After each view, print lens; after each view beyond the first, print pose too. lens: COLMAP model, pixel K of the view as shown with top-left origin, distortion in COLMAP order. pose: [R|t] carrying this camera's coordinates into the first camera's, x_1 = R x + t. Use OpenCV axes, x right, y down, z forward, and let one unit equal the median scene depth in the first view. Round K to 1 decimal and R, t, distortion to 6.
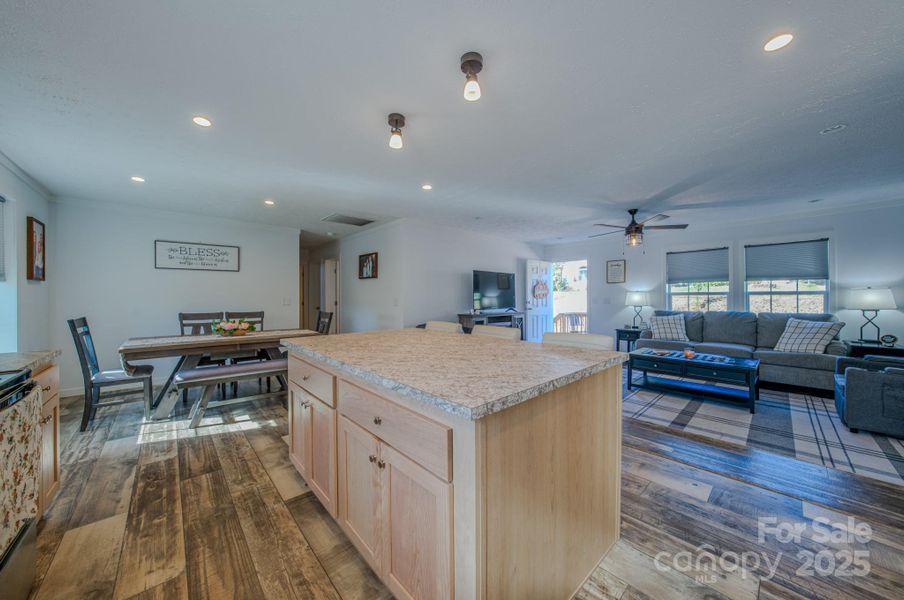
lens RADIAL K [[315.9, 0, 454.4], [0, 315.9, 297.9], [0, 0, 1]] dist [-0.012253, 0.000057]
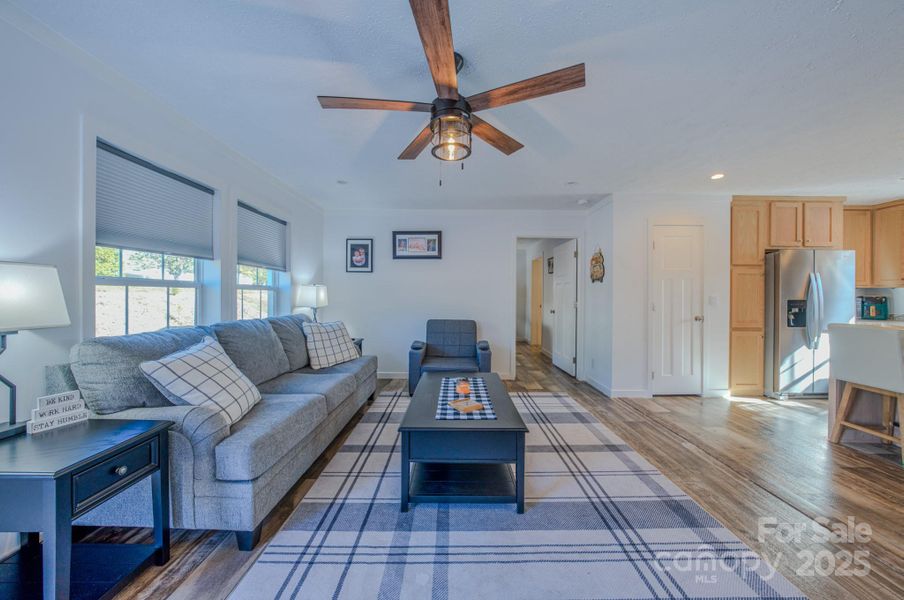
lens RADIAL K [[312.6, 0, 454.1], [0, 312.6, 297.6], [0, 0, 1]] dist [-0.028405, 0.006036]
pose [[-0.732627, -0.005215, 0.680610, 0.382237], [-0.005622, 0.999983, 0.001610, 0.003229], [-0.680607, -0.002647, -0.732644, 1.532955]]
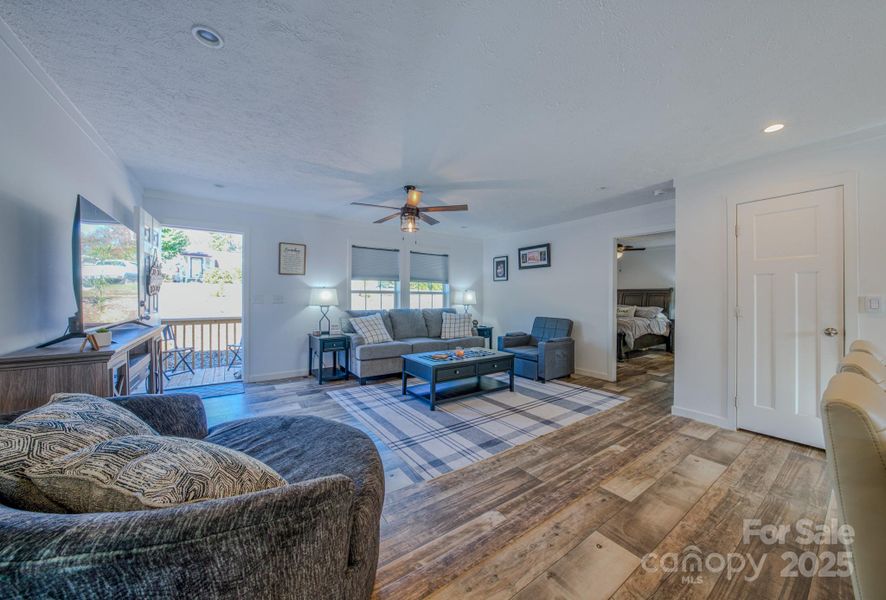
lens RADIAL K [[311.6, 0, 443.6], [0, 311.6, 297.9], [0, 0, 1]] dist [-0.028804, 0.005493]
pose [[0.132981, -0.000386, 0.991119, -0.253657], [-0.009077, 0.999958, 0.001607, 0.003056], [-0.991077, -0.009210, 0.132972, 0.975324]]
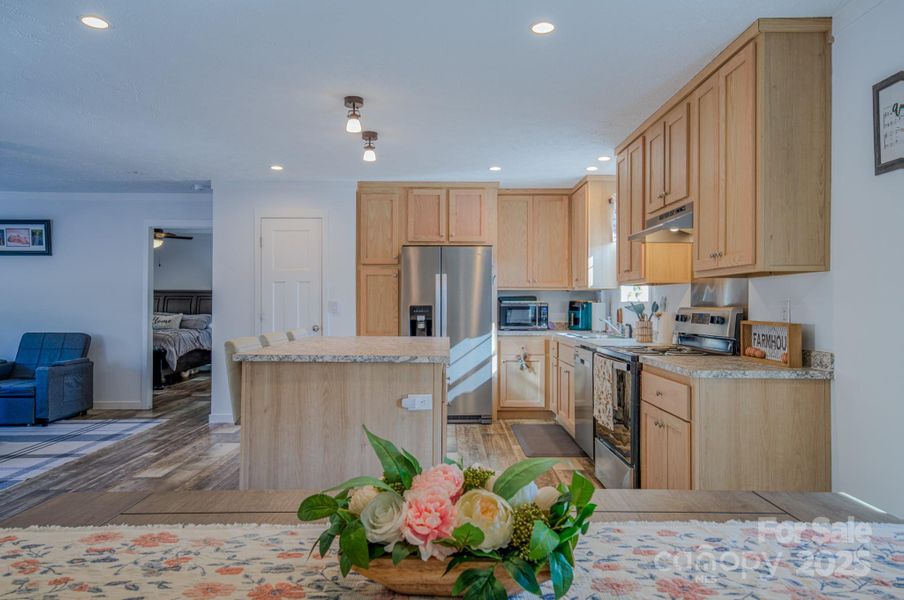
lens RADIAL K [[584.6, 0, 453.7], [0, 584.6, 296.7], [0, 0, 1]] dist [0.026524, 0.001505]
pose [[-0.744348, 0.008300, 0.667741, -0.879240], [-0.002526, 0.999881, -0.015245, 0.005874], [-0.667787, -0.013034, -0.744238, 1.200157]]
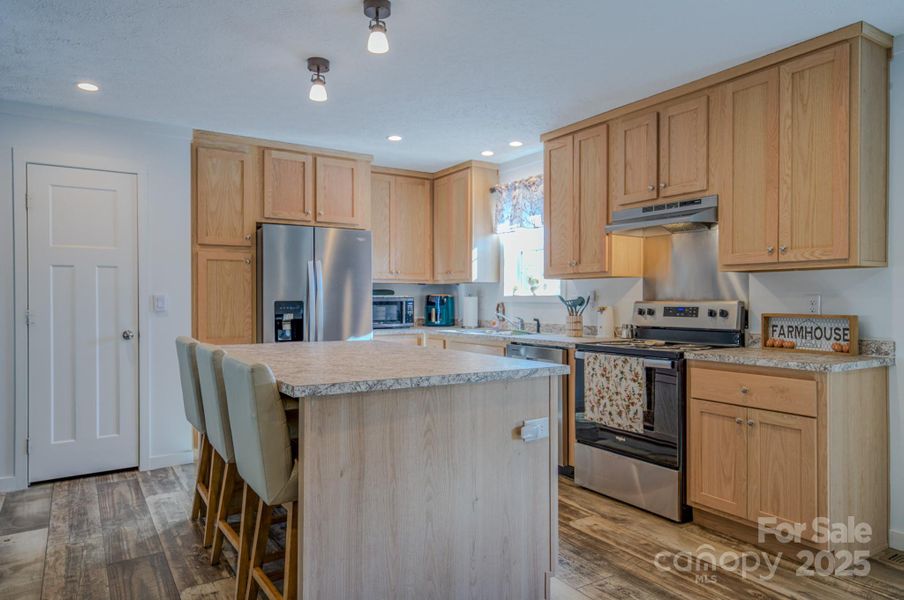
lens RADIAL K [[584.6, 0, 453.7], [0, 584.6, 296.7], [0, 0, 1]] dist [0.026524, 0.001505]
pose [[-0.985655, 0.003509, 0.168736, -0.308730], [0.002505, 0.999978, -0.006159, 0.005605], [-0.168754, -0.005648, -0.985642, 1.242774]]
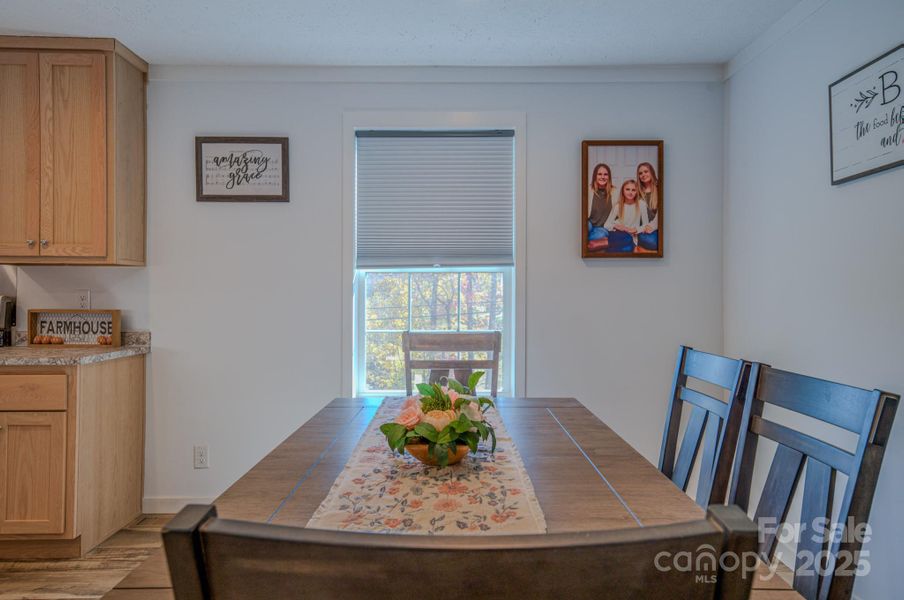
lens RADIAL K [[584.6, 0, 453.7], [0, 584.6, 296.7], [0, 0, 1]] dist [0.026524, 0.001505]
pose [[-0.675152, -0.000435, -0.737678, -0.403046], [-0.001721, 0.999998, 0.000986, 0.006656], [0.737676, 0.001935, -0.675152, 1.307833]]
